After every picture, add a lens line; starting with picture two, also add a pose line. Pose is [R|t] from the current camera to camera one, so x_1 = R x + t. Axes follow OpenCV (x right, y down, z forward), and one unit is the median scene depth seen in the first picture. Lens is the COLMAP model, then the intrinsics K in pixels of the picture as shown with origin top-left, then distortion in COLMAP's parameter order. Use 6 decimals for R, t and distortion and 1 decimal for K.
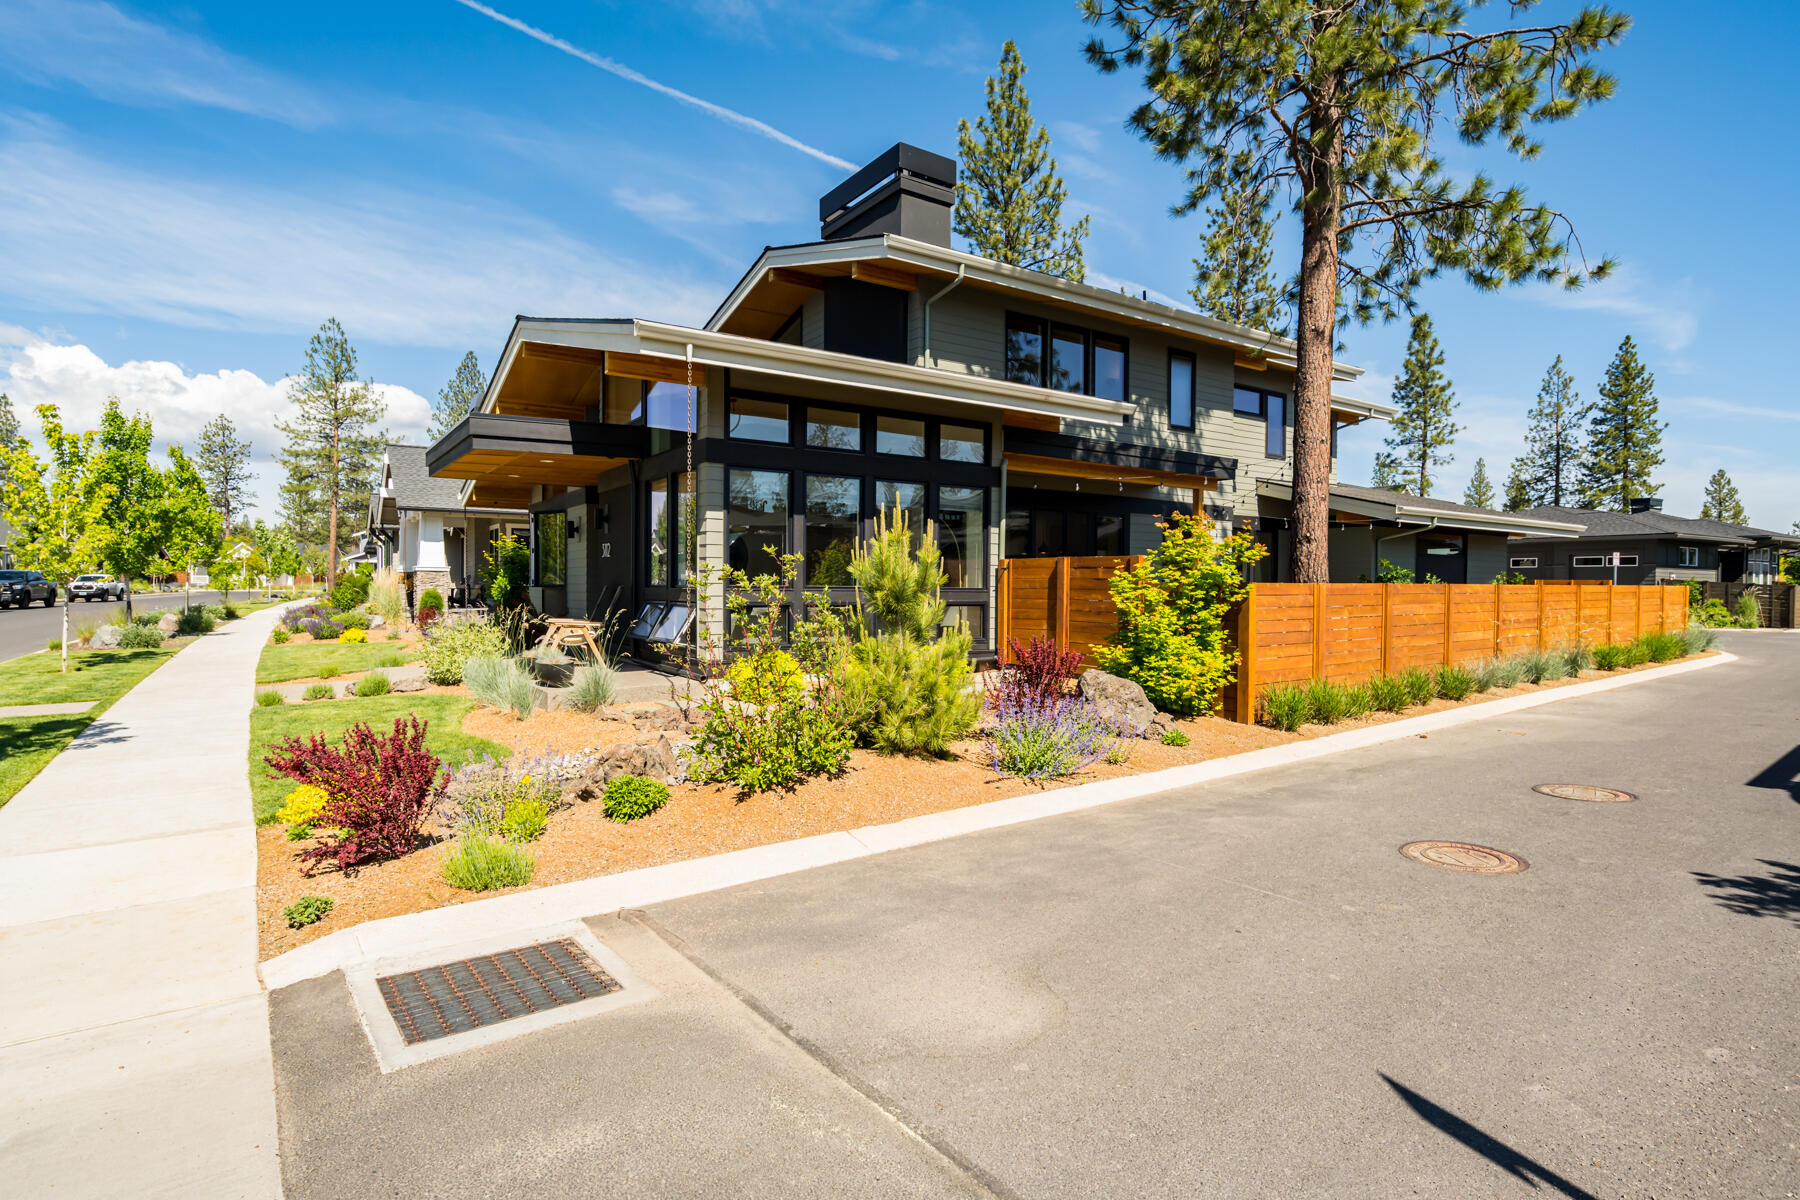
lens RADIAL K [[920.7, 0, 900.0], [0, 920.7, 600.0], [0, 0, 1]] dist [-0.010892, -0.000893]
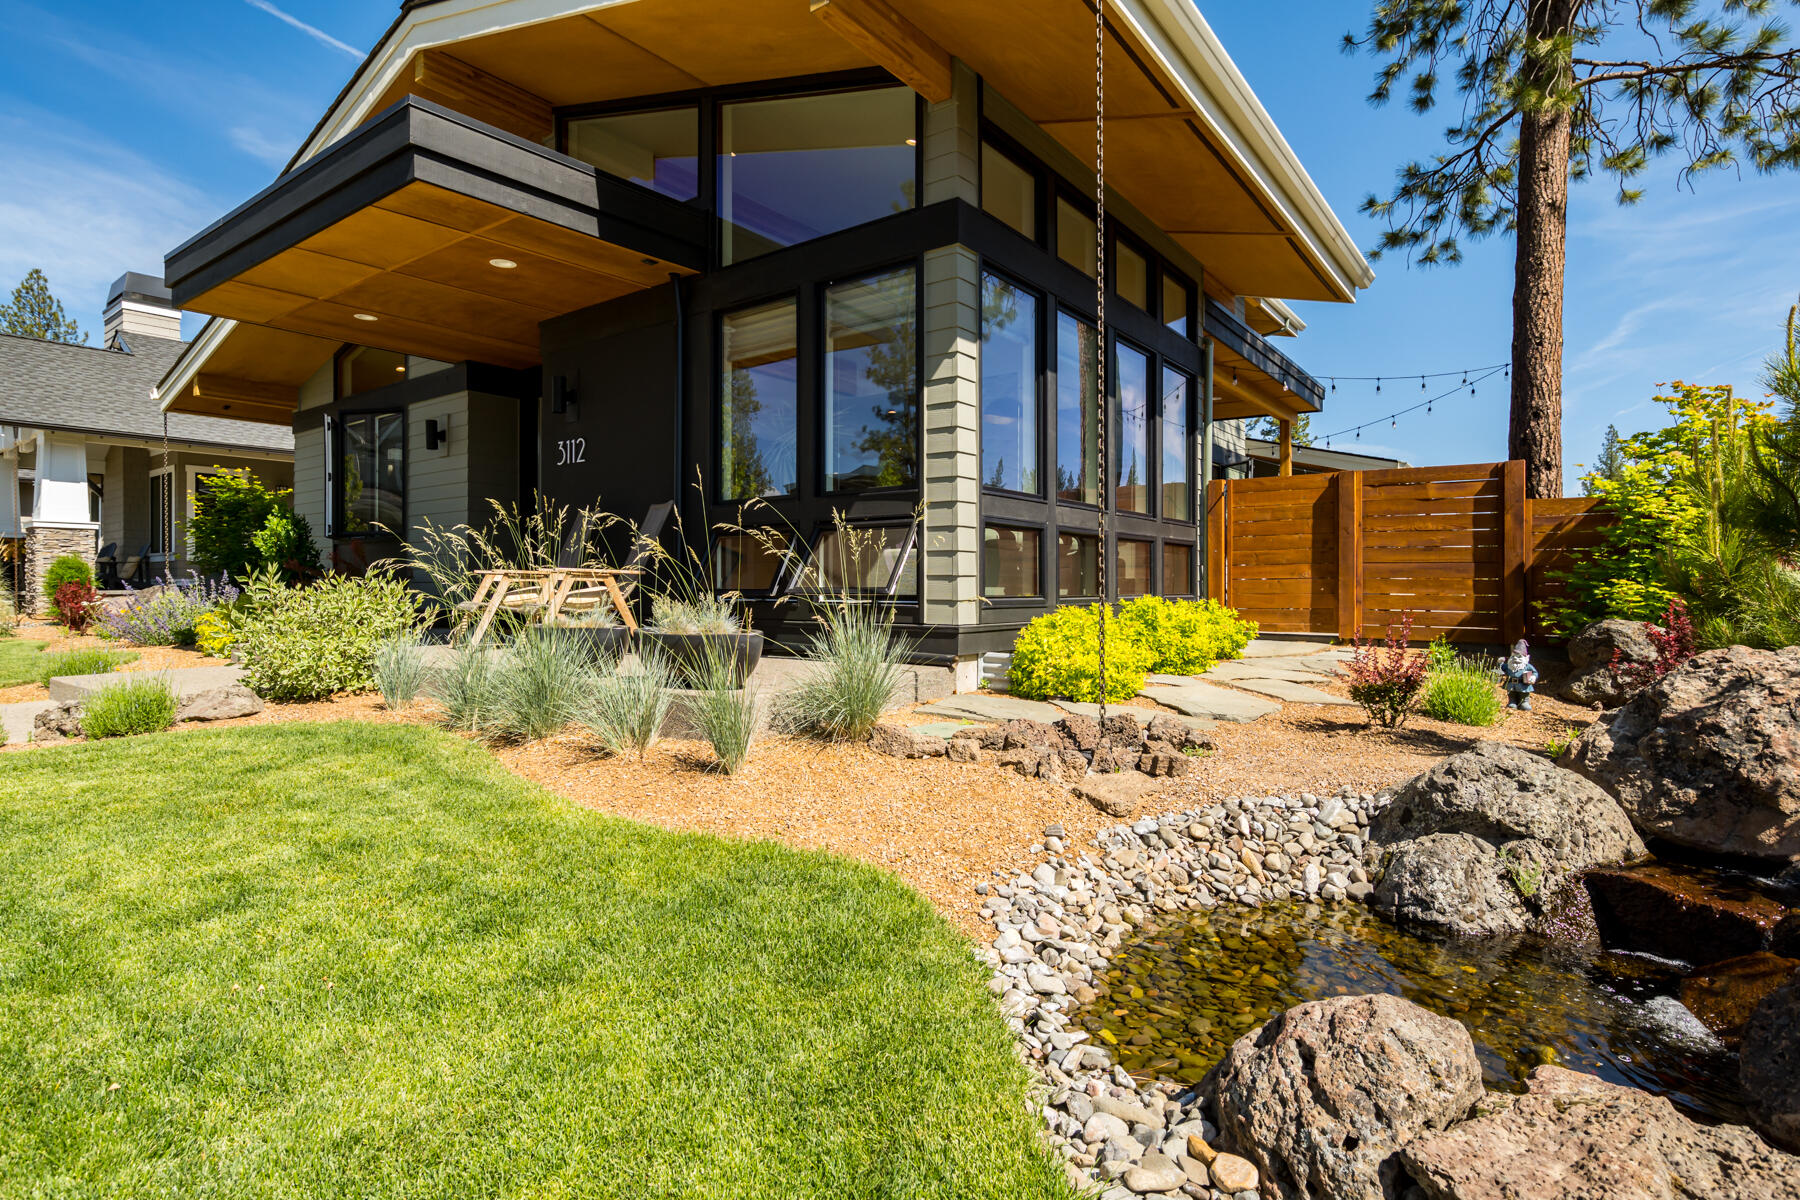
lens RADIAL K [[917.2, 0, 907.3], [0, 917.2, 580.7], [0, 0, 1]] dist [-0.012944, 0.002095]
pose [[0.942032, -0.002411, 0.335515, -0.296734], [0.010083, 0.999726, -0.021127, 0.036601], [-0.335373, 0.023285, 0.941798, 0.382666]]
